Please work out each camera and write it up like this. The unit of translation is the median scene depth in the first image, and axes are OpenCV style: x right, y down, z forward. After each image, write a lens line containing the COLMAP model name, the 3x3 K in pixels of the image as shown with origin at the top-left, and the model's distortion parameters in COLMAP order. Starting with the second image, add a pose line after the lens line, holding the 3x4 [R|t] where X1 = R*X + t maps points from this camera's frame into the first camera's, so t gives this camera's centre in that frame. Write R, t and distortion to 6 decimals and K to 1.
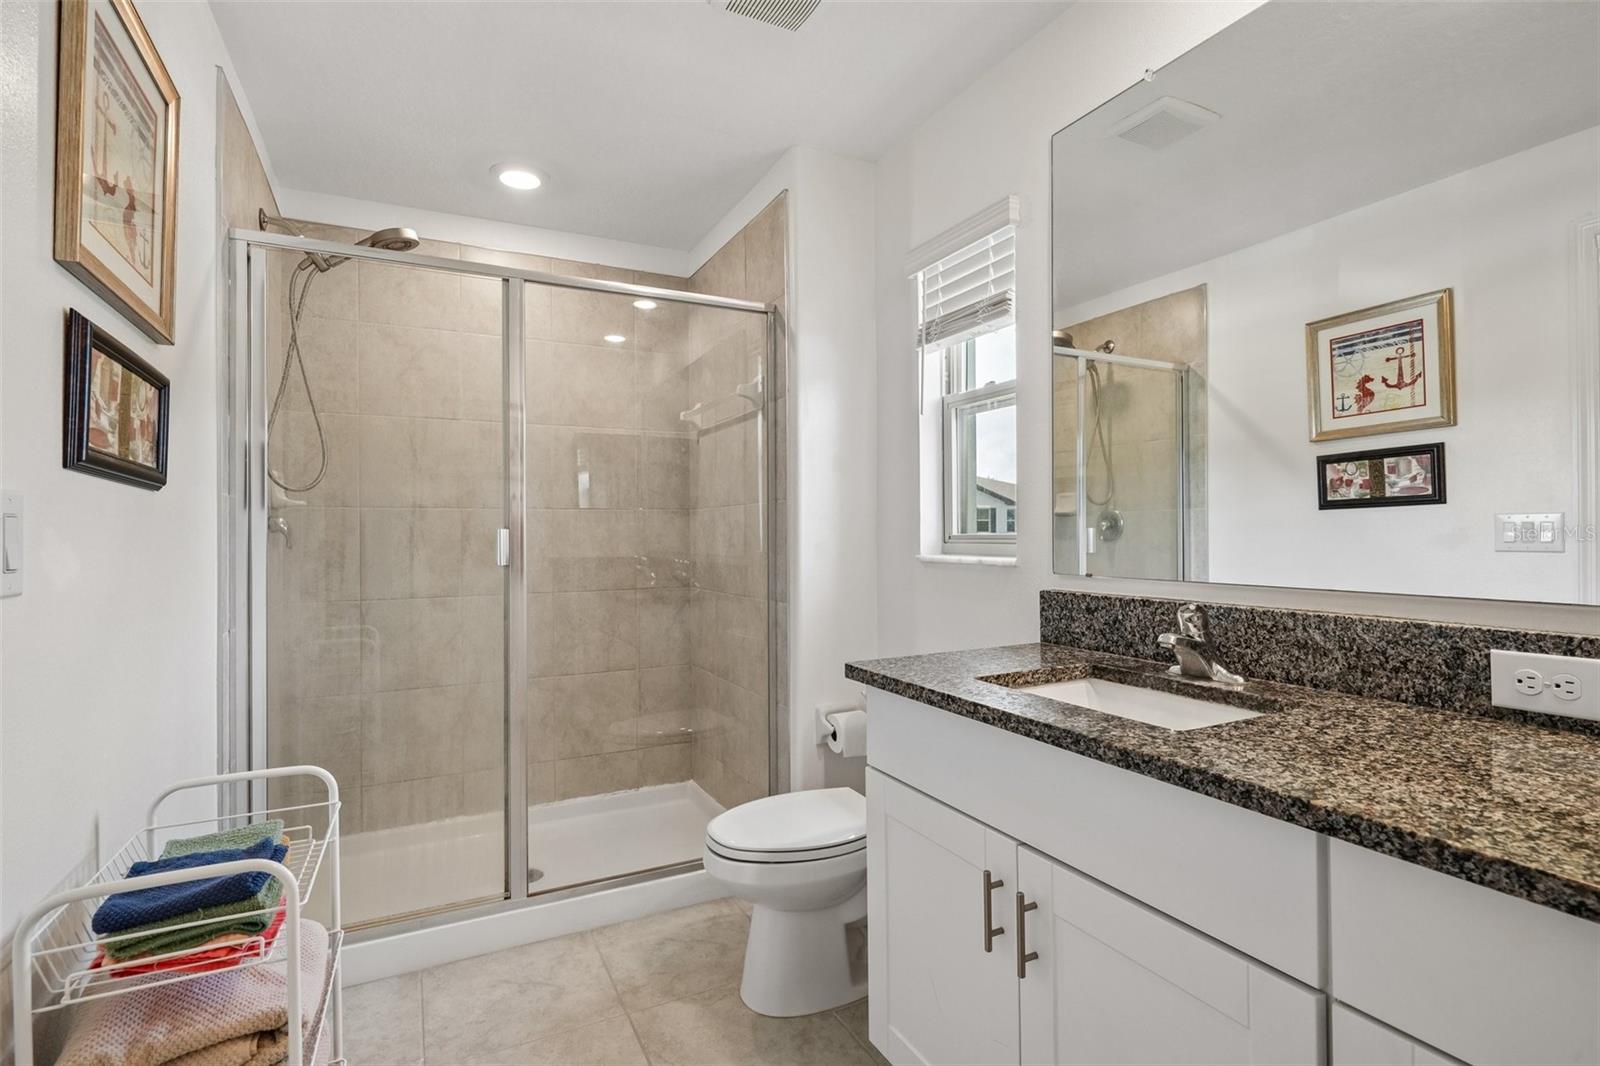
lens RADIAL K [[781.0, 0, 800.0], [0, 781.0, 533.0], [0, 0, 1]] dist [0.014448, -0.000639]
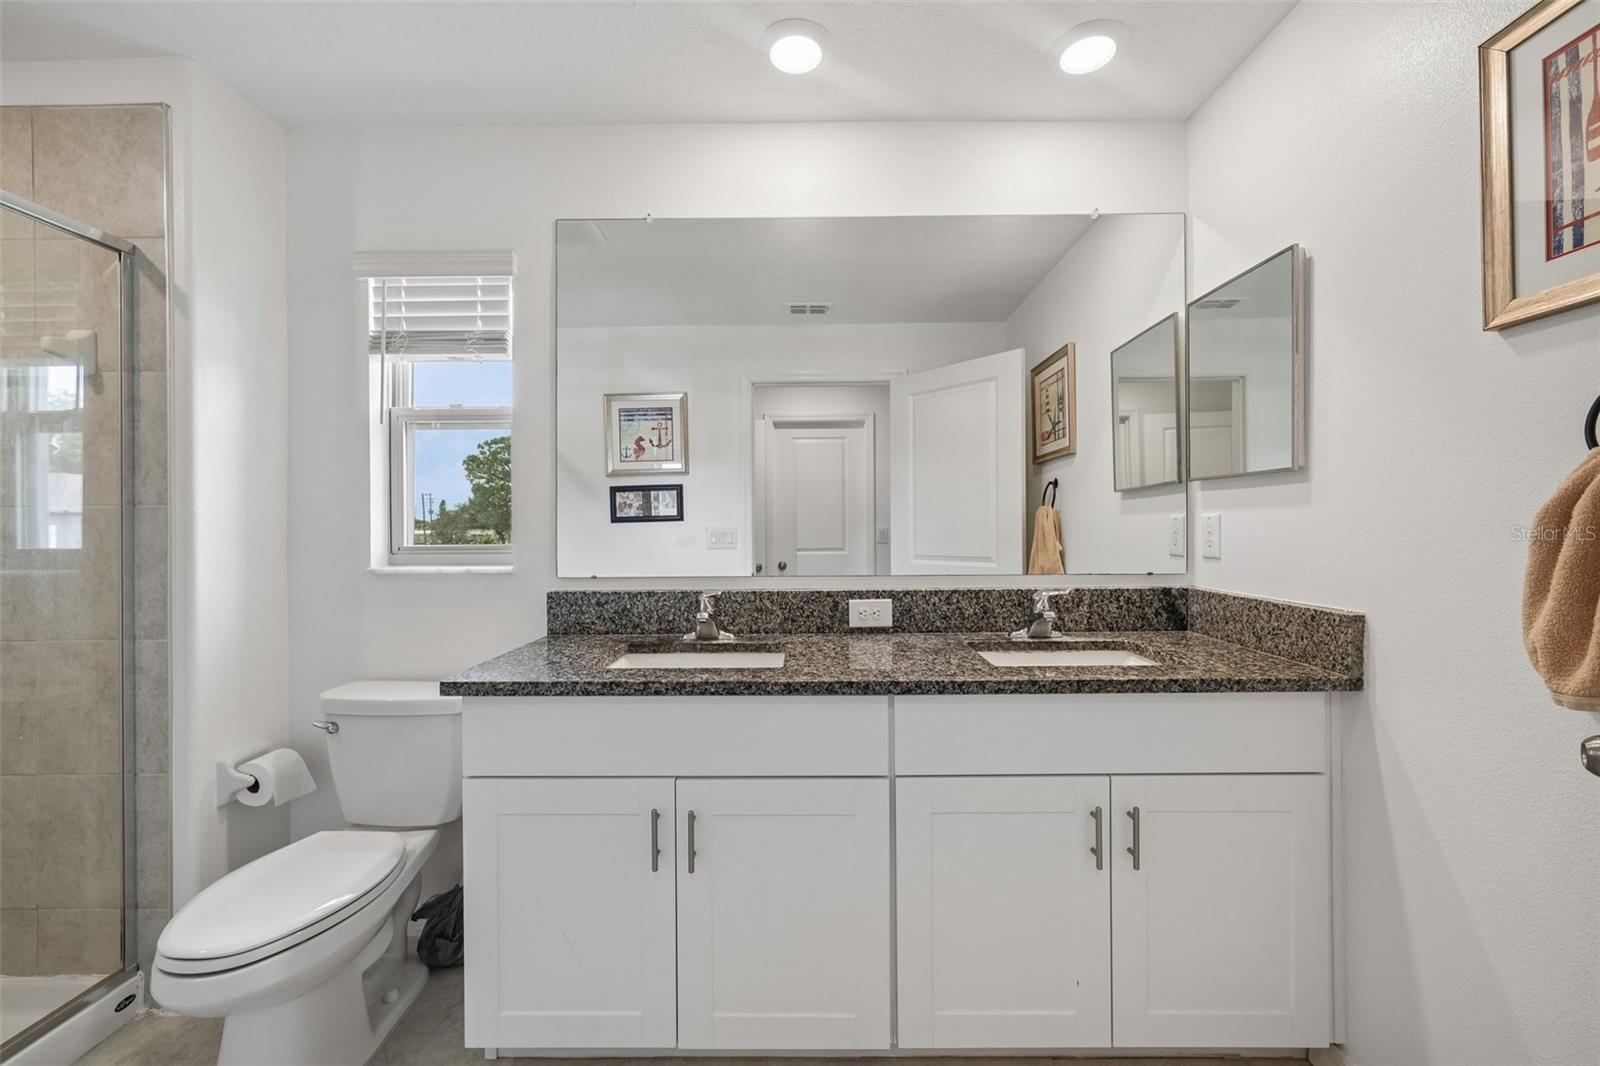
lens RADIAL K [[658.7, 0, 800.0], [0, 658.7, 533.0], [0, 0, 1]] dist [0.001464, 0.000258]
pose [[0.464265, -0.003570, 0.885689, -0.351285], [0.004582, 0.999988, 0.001629, -0.015200], [-0.885684, 0.003302, 0.464276, 0.159274]]
